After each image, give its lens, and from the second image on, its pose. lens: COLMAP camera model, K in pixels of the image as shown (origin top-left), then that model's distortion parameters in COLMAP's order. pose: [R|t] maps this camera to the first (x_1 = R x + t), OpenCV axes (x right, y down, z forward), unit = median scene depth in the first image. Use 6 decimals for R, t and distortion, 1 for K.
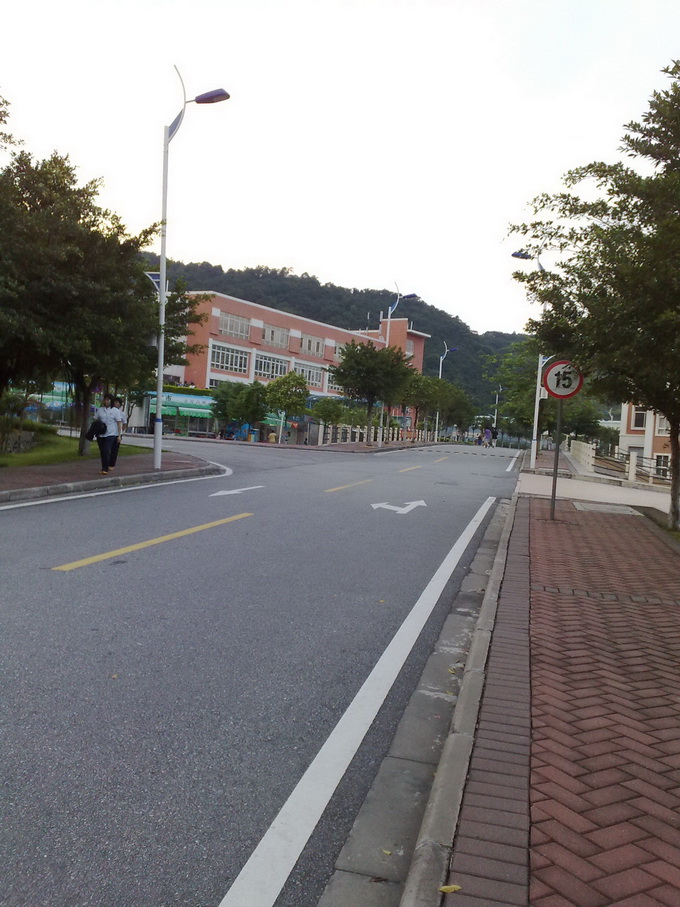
lens RADIAL K [[730.1, 0, 340.3], [0, 730.1, 454.0], [0, 0, 1]] dist [0.027517, -0.054104]
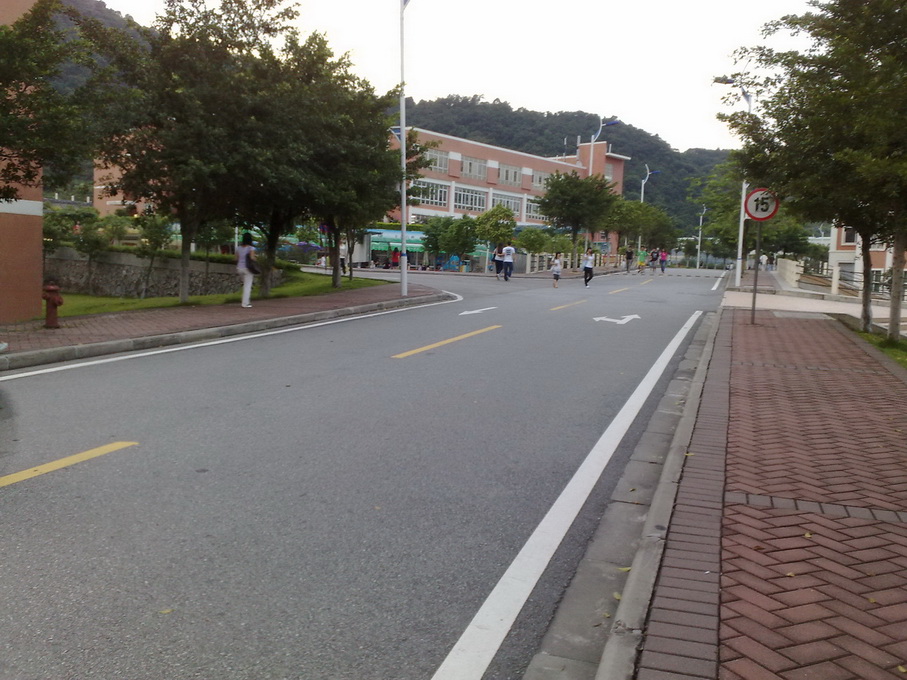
lens RADIAL K [[730.1, 0, 449.8], [0, 730.1, 339.5], [0, 0, 1]] dist [0.027517, -0.054104]
pose [[0.992317, -0.027047, -0.120728, -0.031713], [0.035997, 0.996712, 0.072587, 0.006263], [0.118368, -0.076375, 0.990028, -0.137375]]
